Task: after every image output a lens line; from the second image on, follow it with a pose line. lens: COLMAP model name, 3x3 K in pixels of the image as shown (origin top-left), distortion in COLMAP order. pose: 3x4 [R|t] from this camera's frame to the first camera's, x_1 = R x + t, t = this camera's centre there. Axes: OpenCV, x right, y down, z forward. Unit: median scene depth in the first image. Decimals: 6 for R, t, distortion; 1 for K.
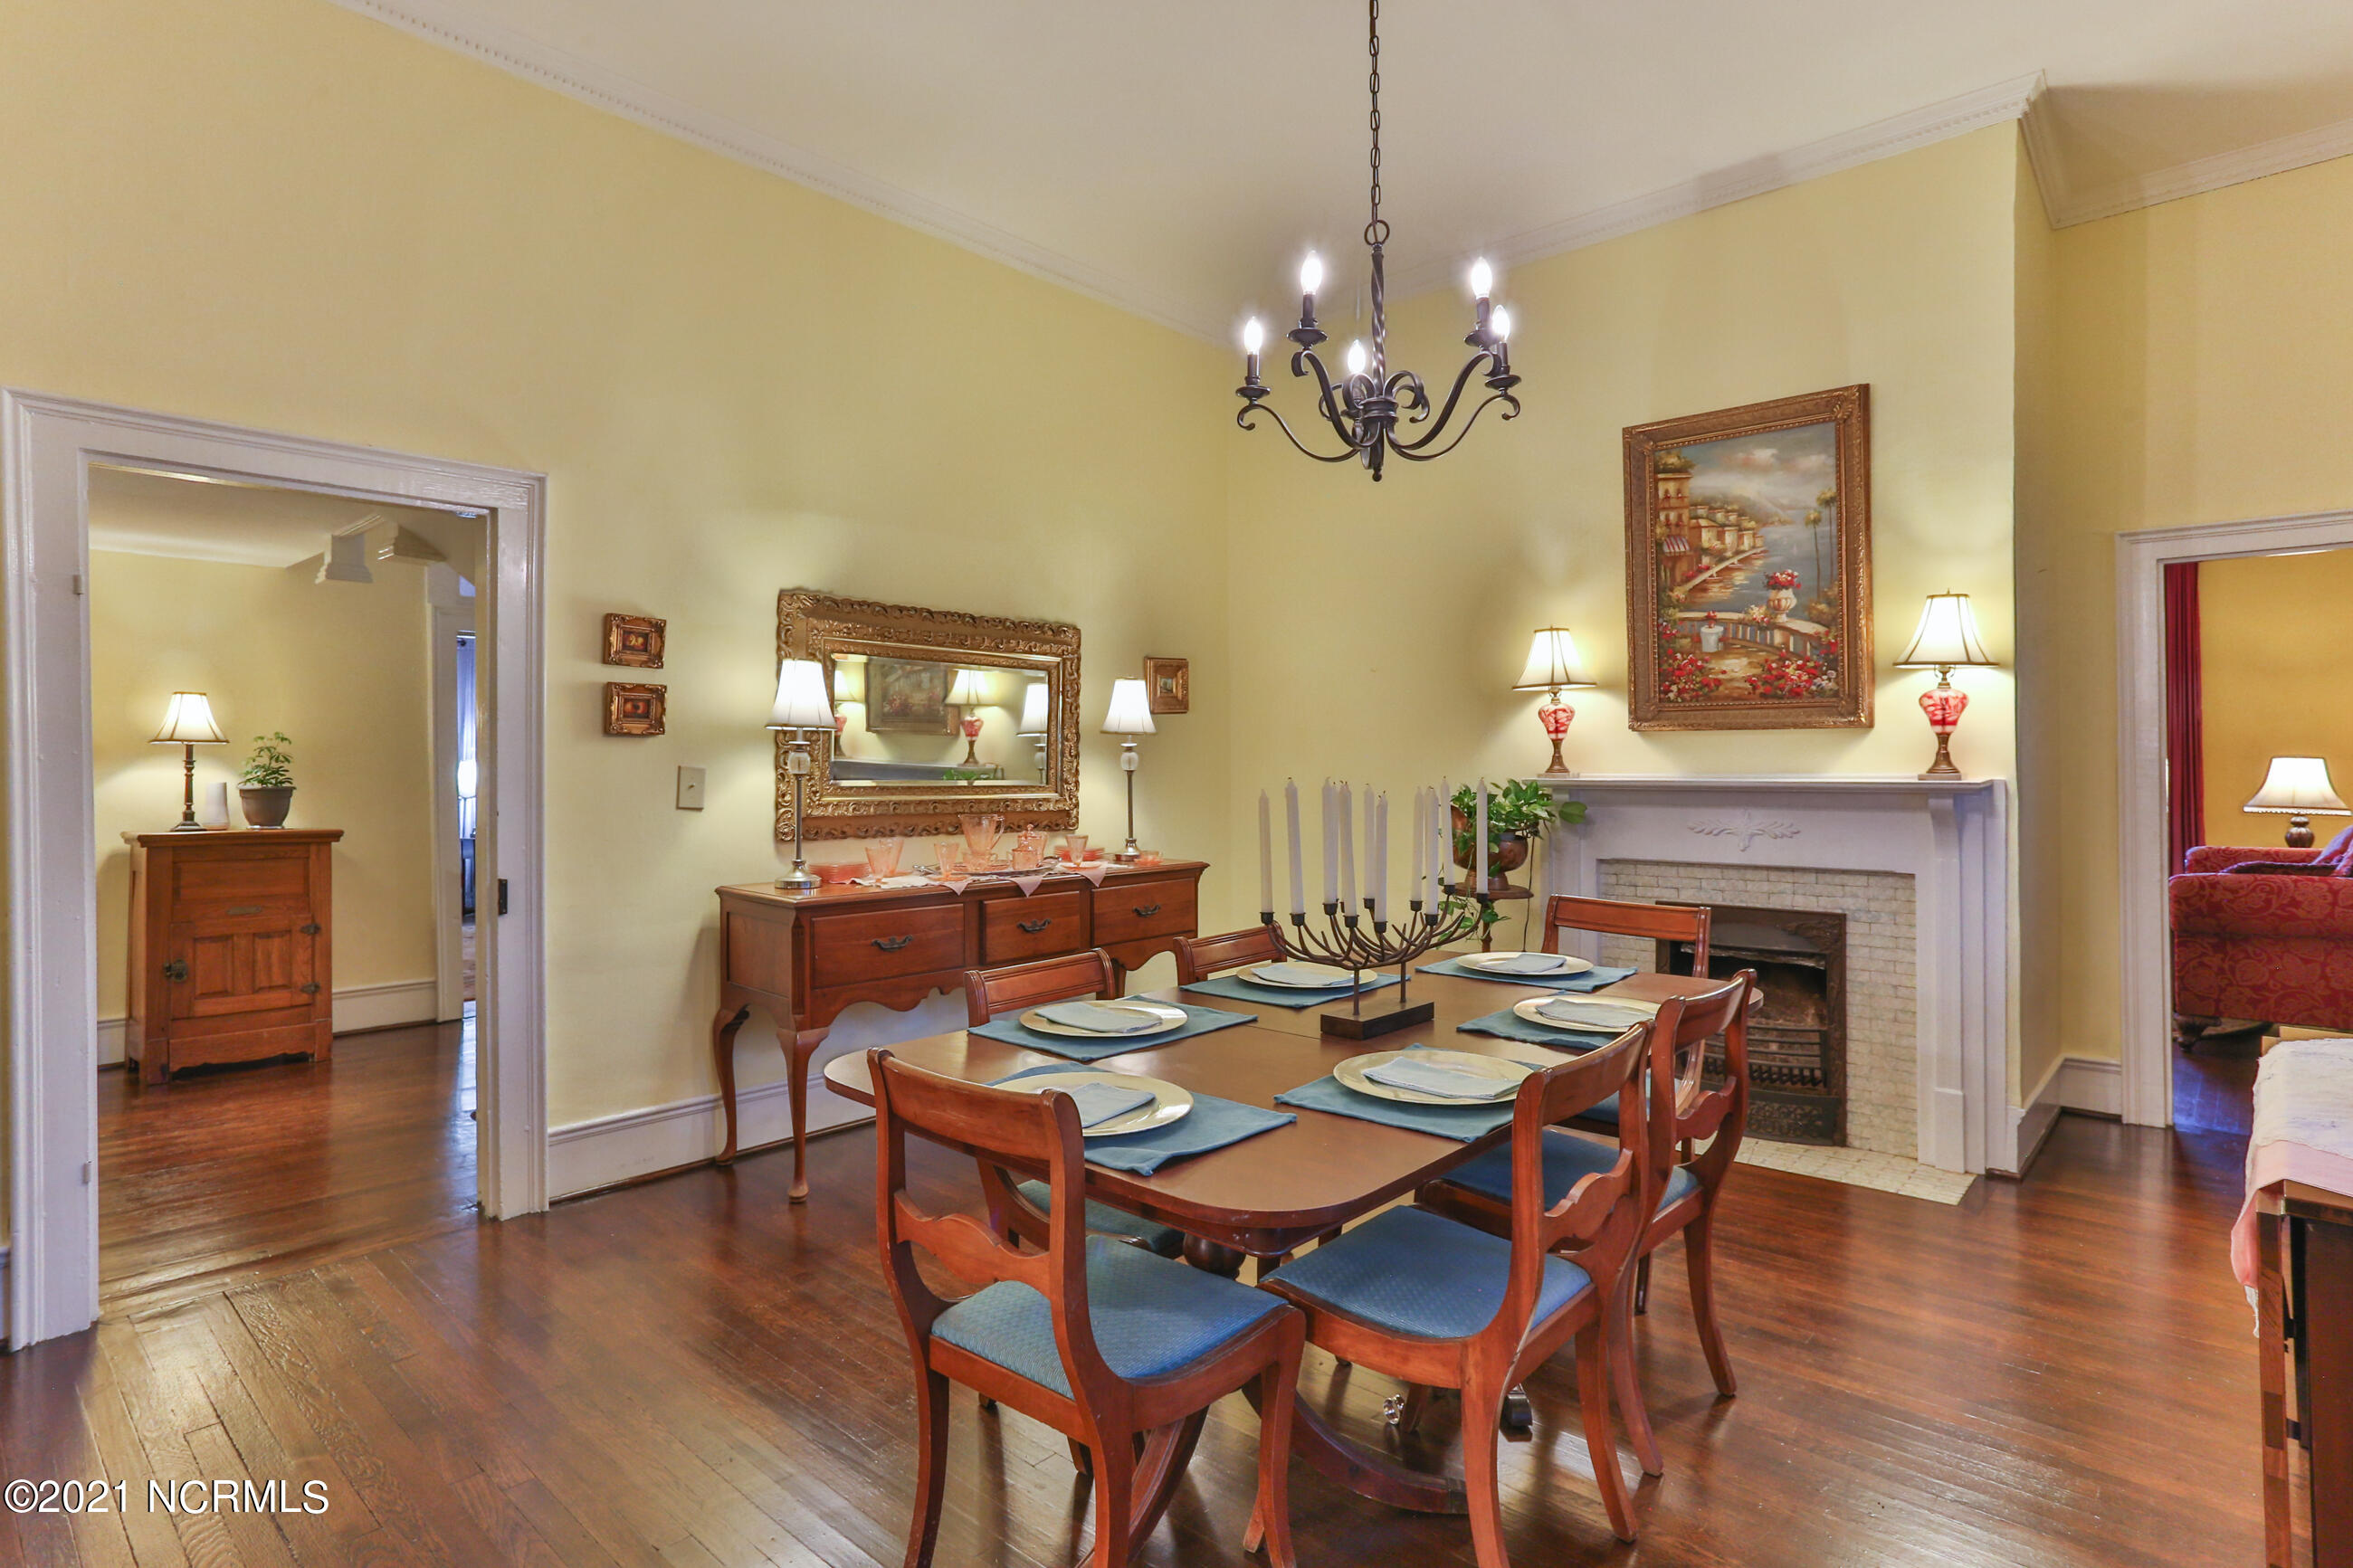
lens RADIAL K [[1230.5, 0, 1180.8], [0, 1230.5, 761.4], [0, 0, 1]] dist [-0.002705, 0.004479]
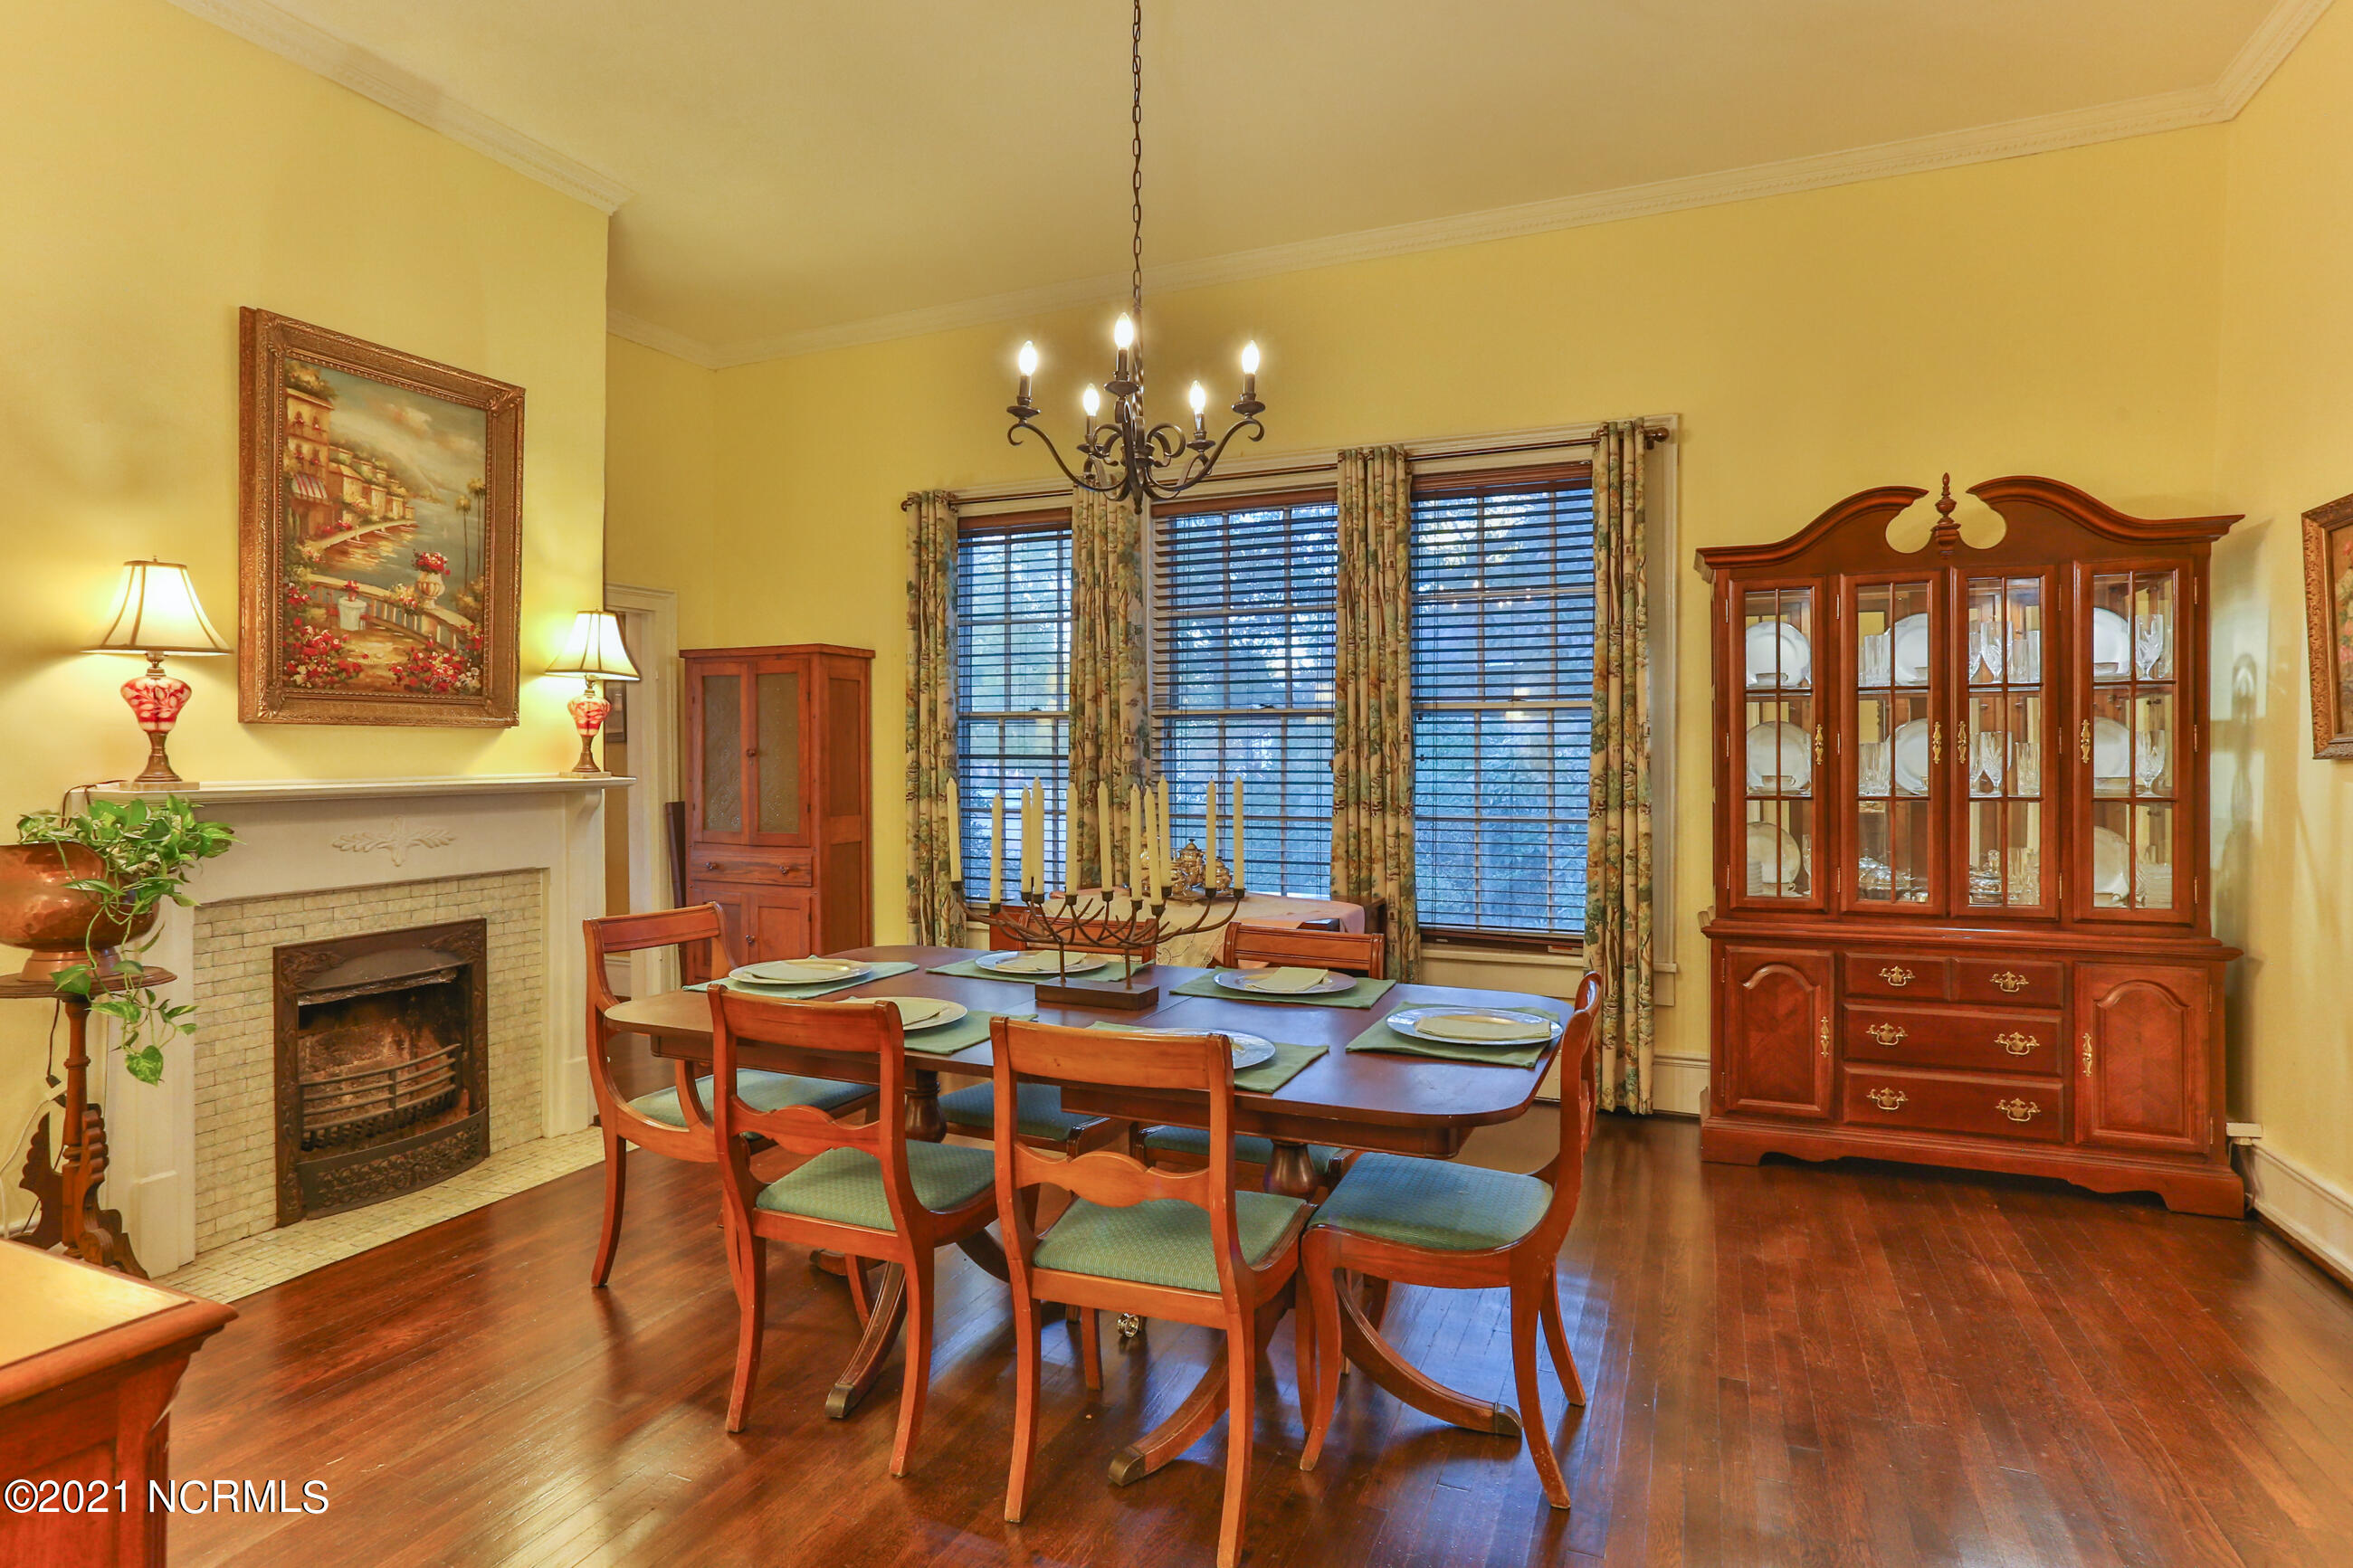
lens RADIAL K [[1230.5, 0, 1179.7], [0, 1230.5, 770.2], [0, 0, 1]] dist [-0.002705, 0.004479]
pose [[-0.305887, -0.008146, 0.952033, -0.534148], [0.006346, 0.999924, 0.010595, -0.000420], [-0.952047, 0.009283, -0.305812, 0.739522]]
